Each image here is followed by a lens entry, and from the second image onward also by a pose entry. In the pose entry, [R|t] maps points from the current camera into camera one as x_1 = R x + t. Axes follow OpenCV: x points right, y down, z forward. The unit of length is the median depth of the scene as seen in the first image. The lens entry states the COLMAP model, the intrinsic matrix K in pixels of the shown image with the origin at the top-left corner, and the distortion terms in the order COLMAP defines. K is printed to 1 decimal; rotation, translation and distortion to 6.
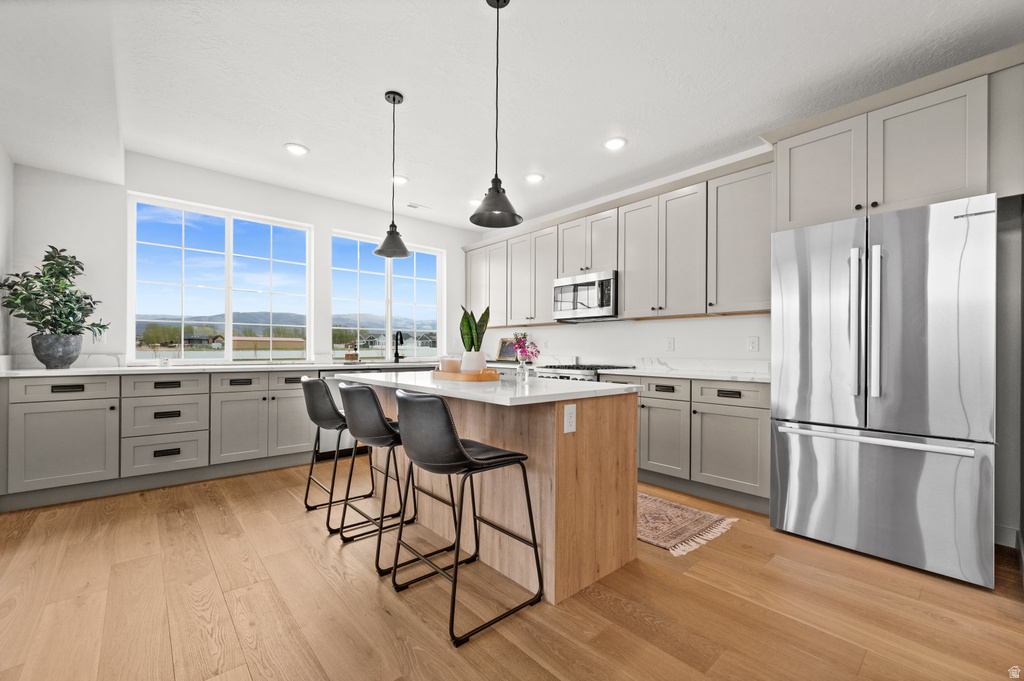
lens RADIAL K [[418.3, 0, 515.7], [0, 418.3, 348.7], [0, 0, 1]] dist [-0.003176, 0.000131]
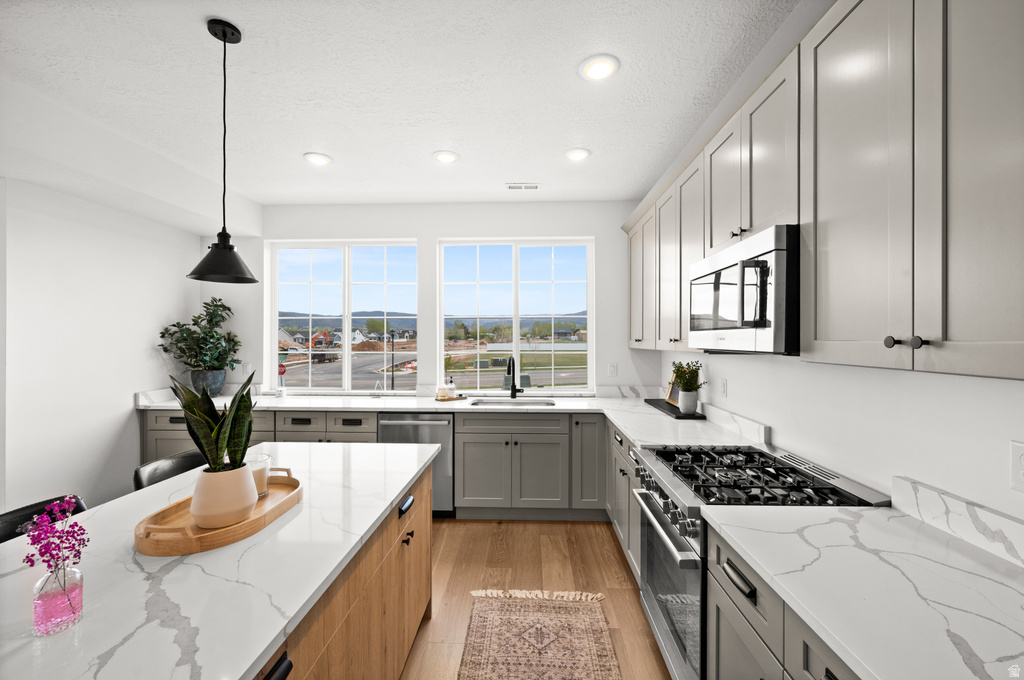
lens RADIAL K [[418.3, 0, 515.4], [0, 418.3, 342.6], [0, 0, 1]] dist [-0.003176, 0.000131]
pose [[0.714778, 0.000146, -0.699352, 0.392353], [0.005923, 0.999963, 0.006263, -0.112472], [0.699327, -0.008620, 0.714750, 0.724166]]
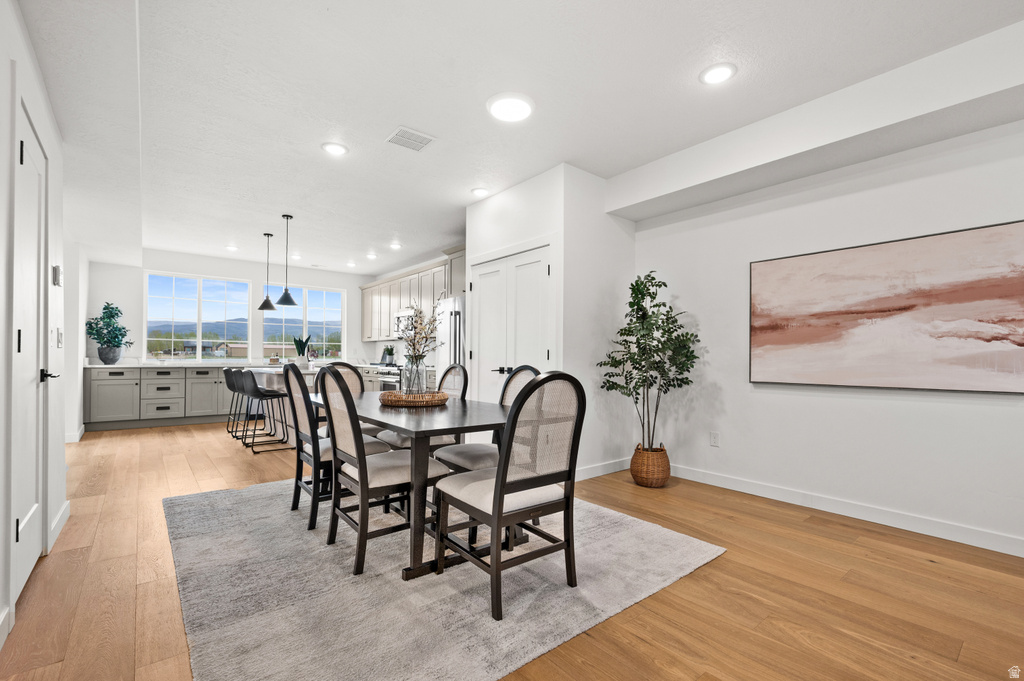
lens RADIAL K [[450.3, 0, 522.1], [0, 450.3, 355.0], [0, 0, 1]] dist [-0.002496, -0.000159]
pose [[0.999486, 0.001608, -0.032003, 0.906125], [-0.001753, 0.999988, -0.004494, 0.007821], [0.031996, 0.004547, 0.999478, -1.044829]]
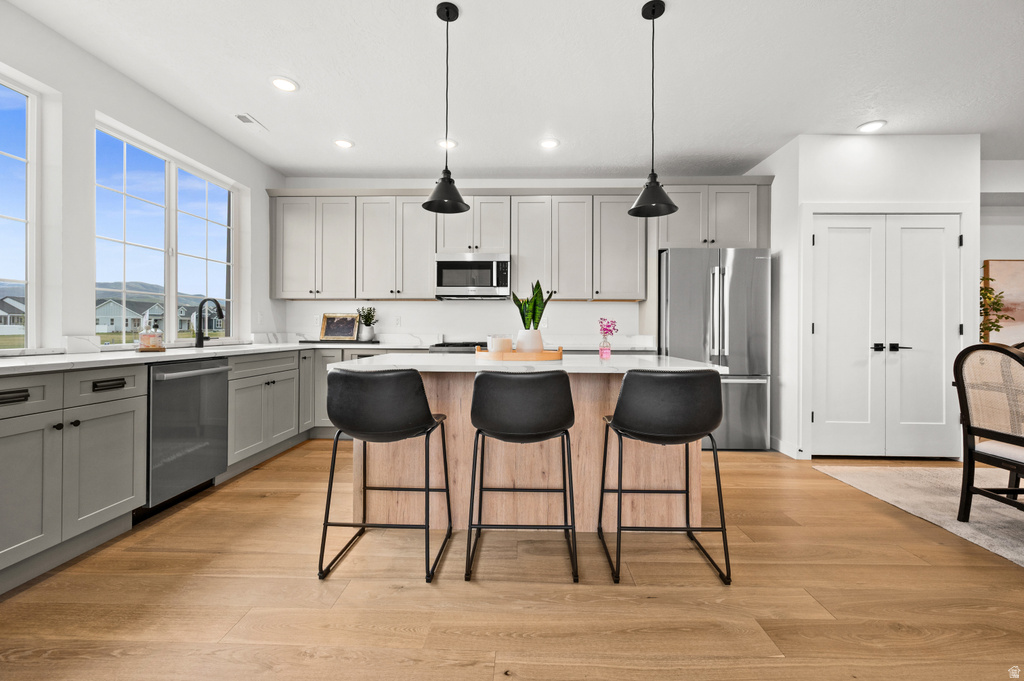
lens RADIAL K [[418.3, 0, 515.9], [0, 418.3, 331.6], [0, 0, 1]] dist [-0.003176, 0.000131]
pose [[0.684937, -0.005029, 0.728585, -0.663661], [-0.004005, 0.999935, 0.010666, 0.001038], [-0.728591, -0.010223, 0.684873, 0.305307]]
